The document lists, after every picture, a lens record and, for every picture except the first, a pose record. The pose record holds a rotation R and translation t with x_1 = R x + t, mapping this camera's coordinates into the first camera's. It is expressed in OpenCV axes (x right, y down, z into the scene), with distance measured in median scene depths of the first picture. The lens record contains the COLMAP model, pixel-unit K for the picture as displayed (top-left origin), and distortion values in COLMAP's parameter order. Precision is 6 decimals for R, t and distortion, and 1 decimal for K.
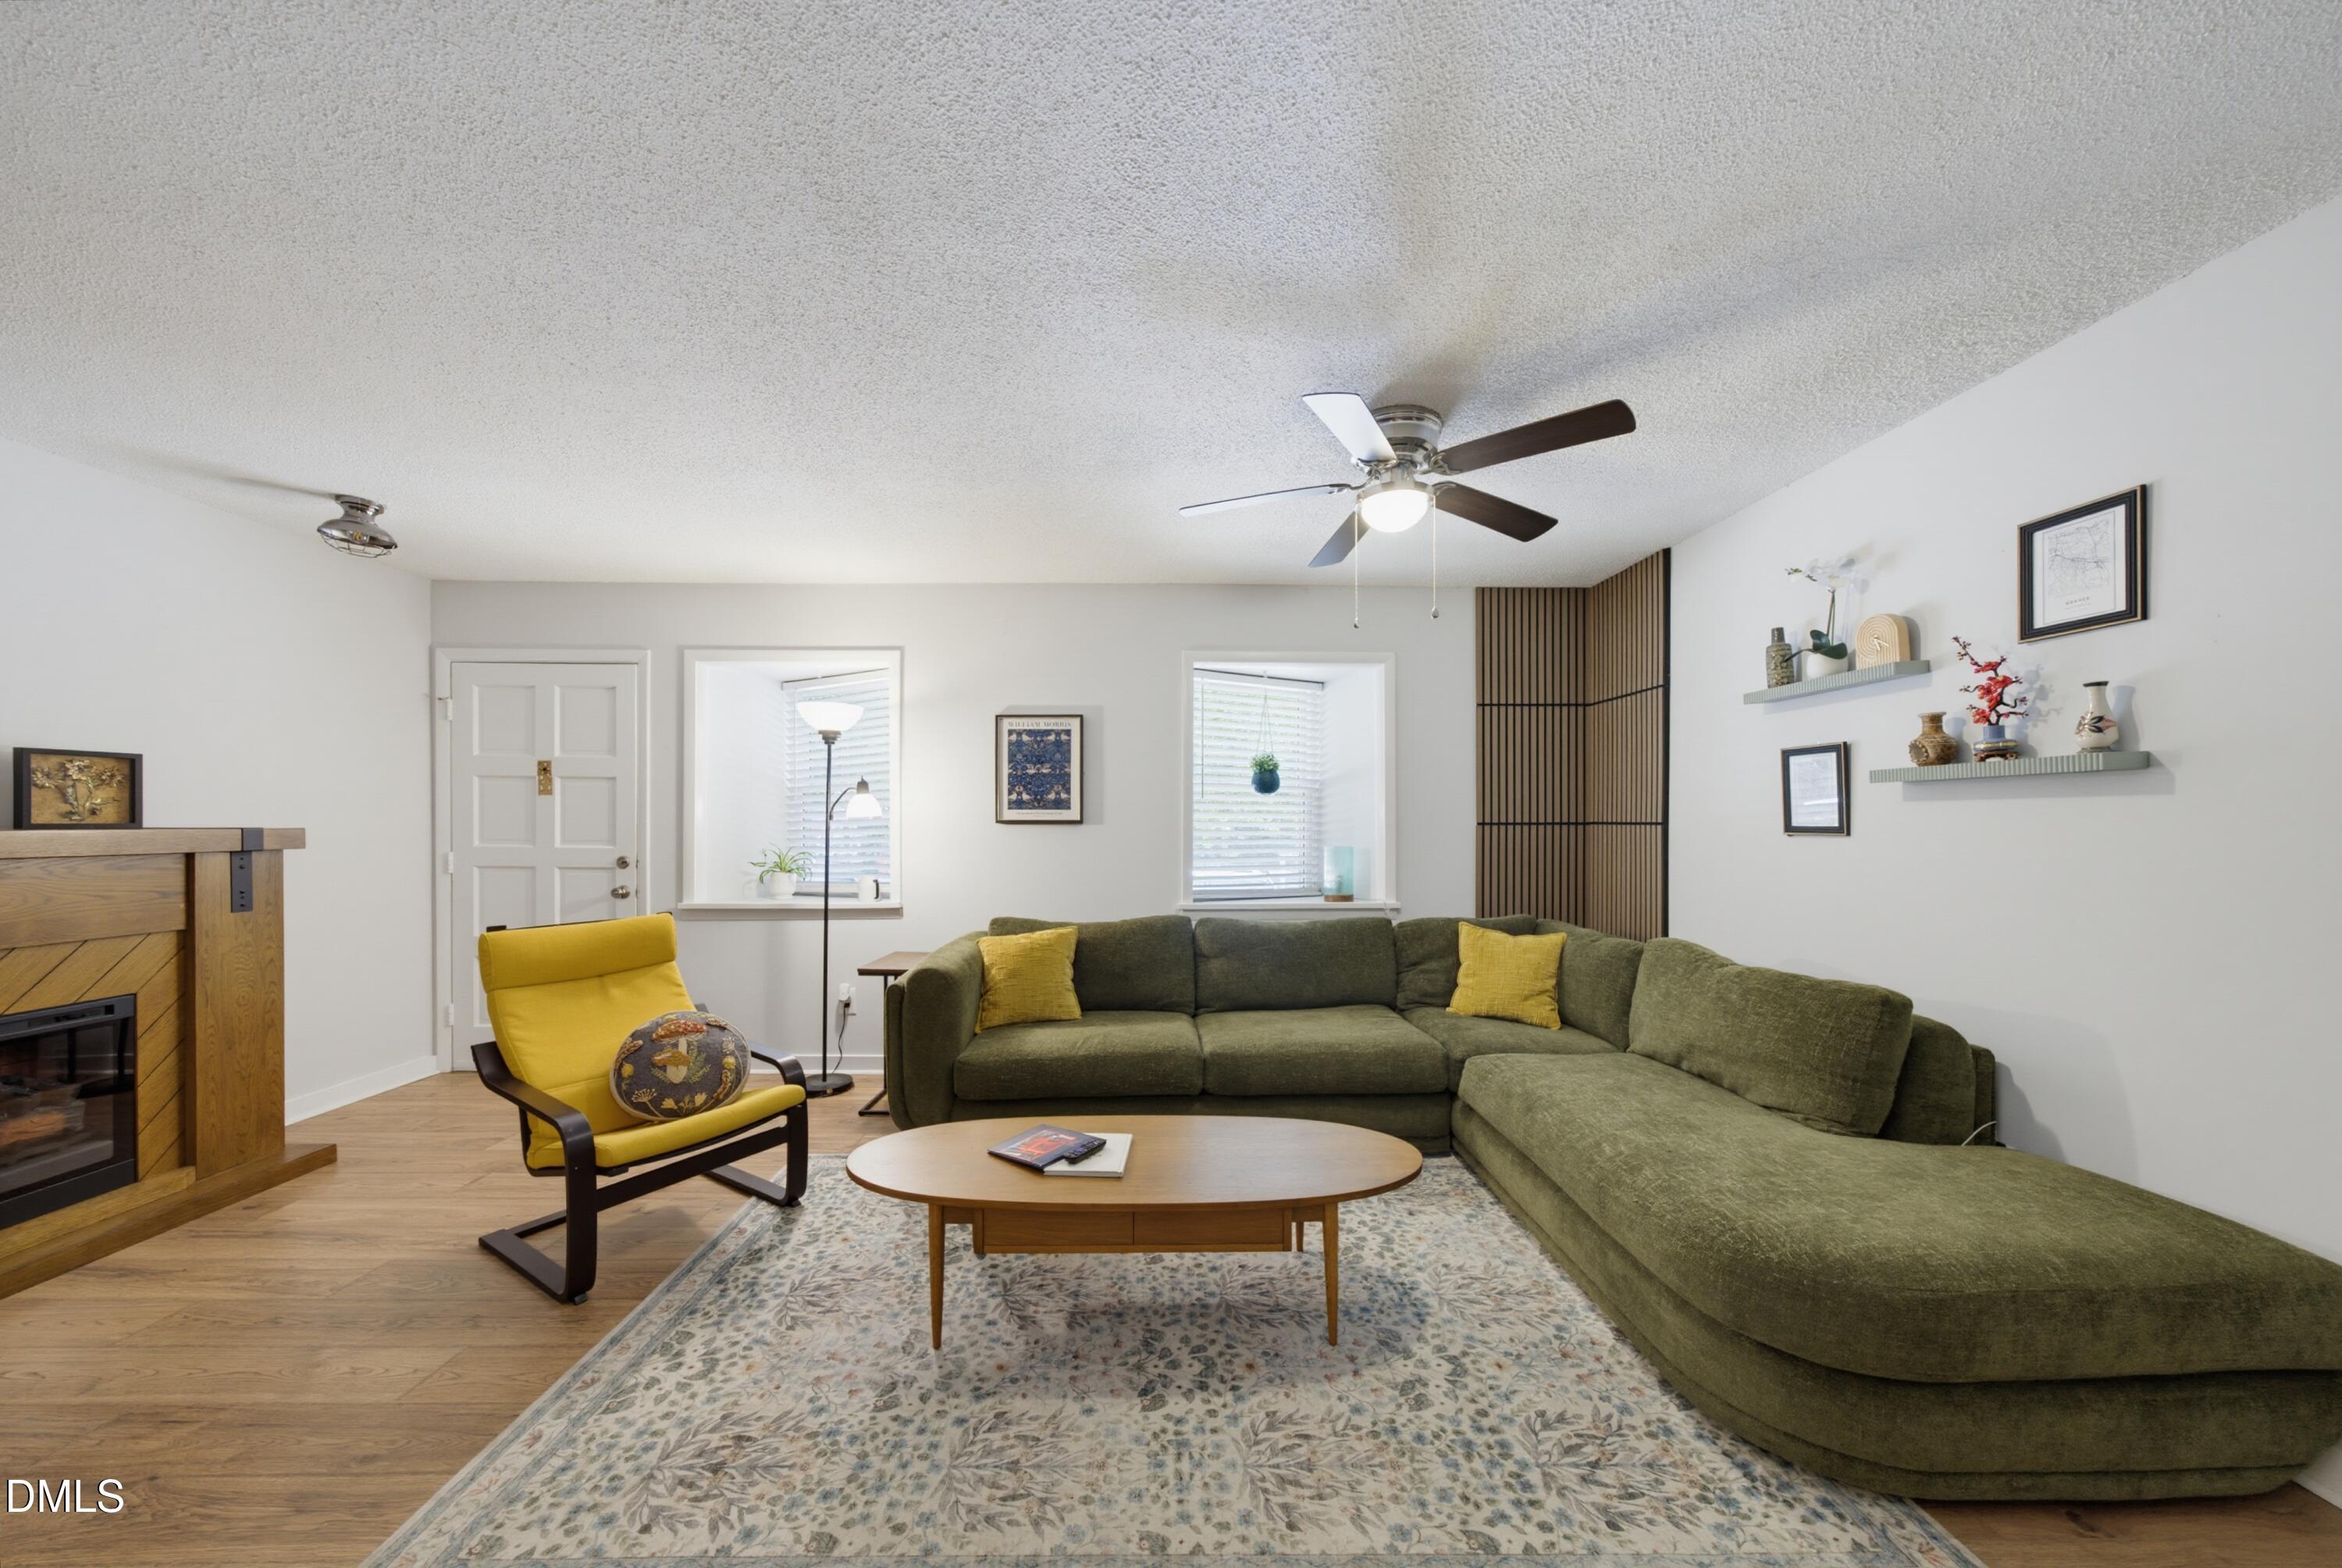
lens RADIAL K [[802.4, 0, 1182.1], [0, 802.4, 788.3], [0, 0, 1]] dist [0.000698, -0.000020]
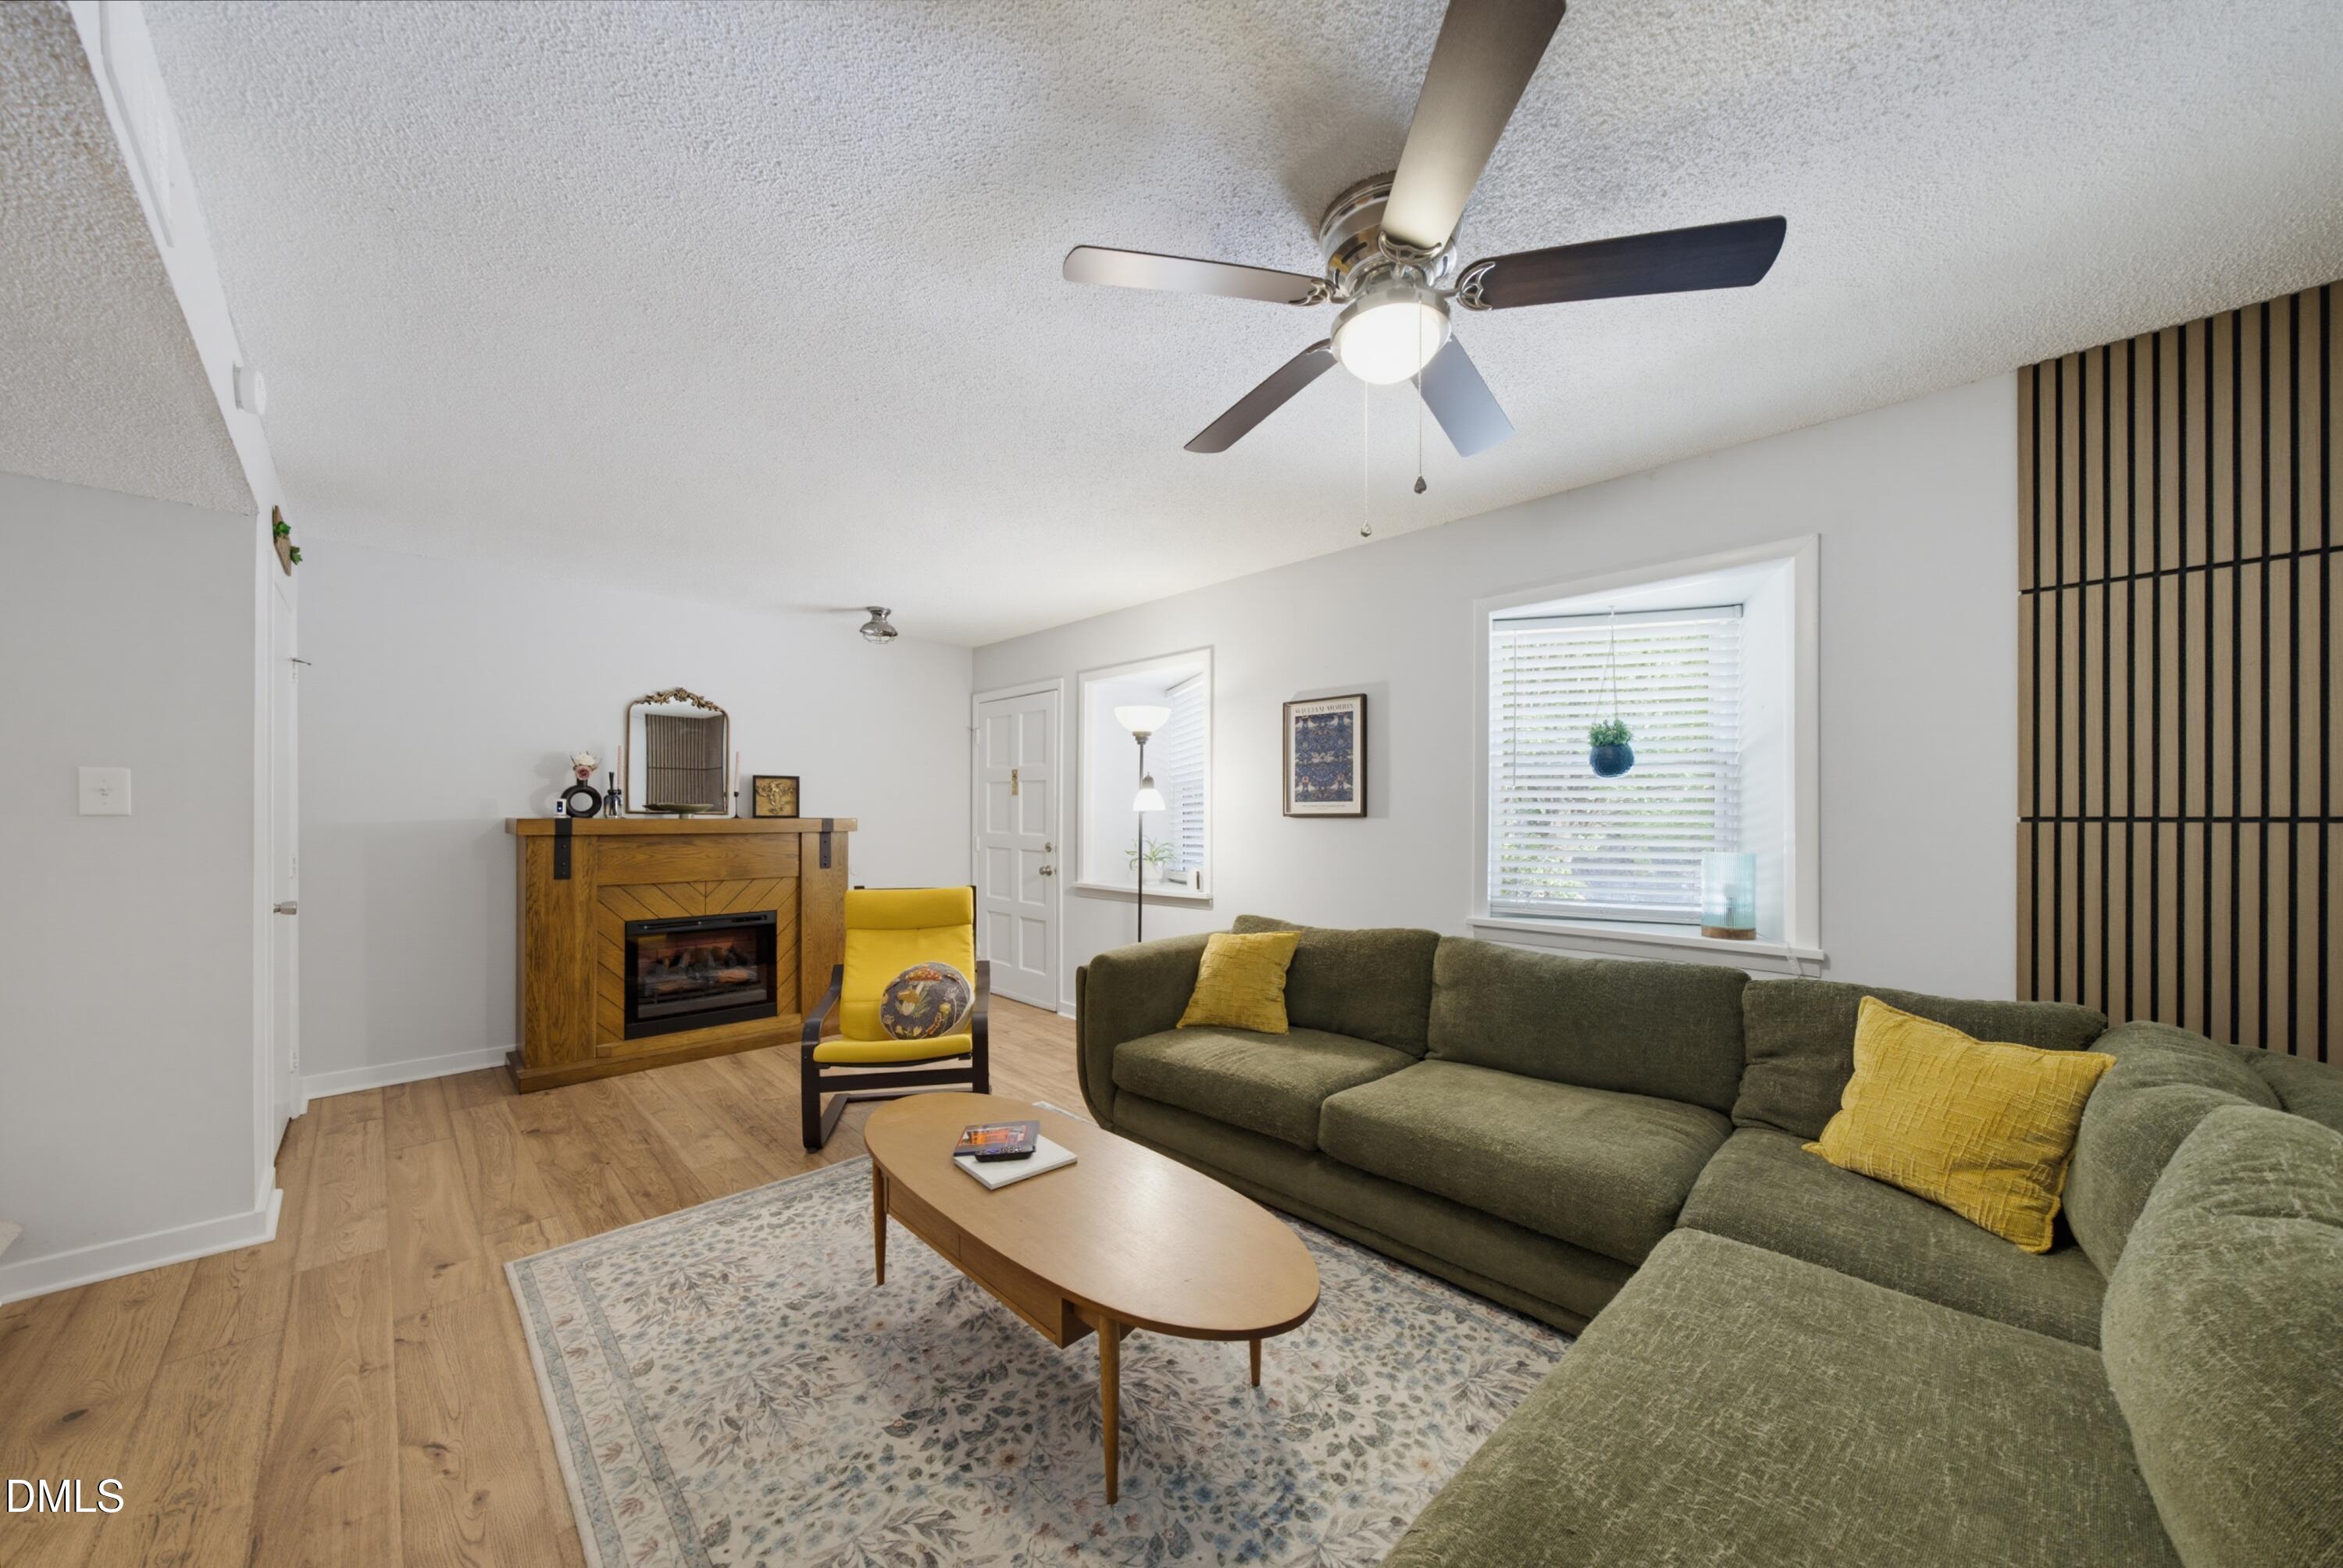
lens RADIAL K [[761.5, 0, 961.7], [0, 761.5, 780.2], [0, 0, 1]] dist [-0.040727, 0.014342]
pose [[0.688807, -0.030997, -0.724282, 0.194462], [0.026692, 0.999492, -0.017390, 0.006998], [0.724454, -0.007355, 0.689284, 0.132964]]
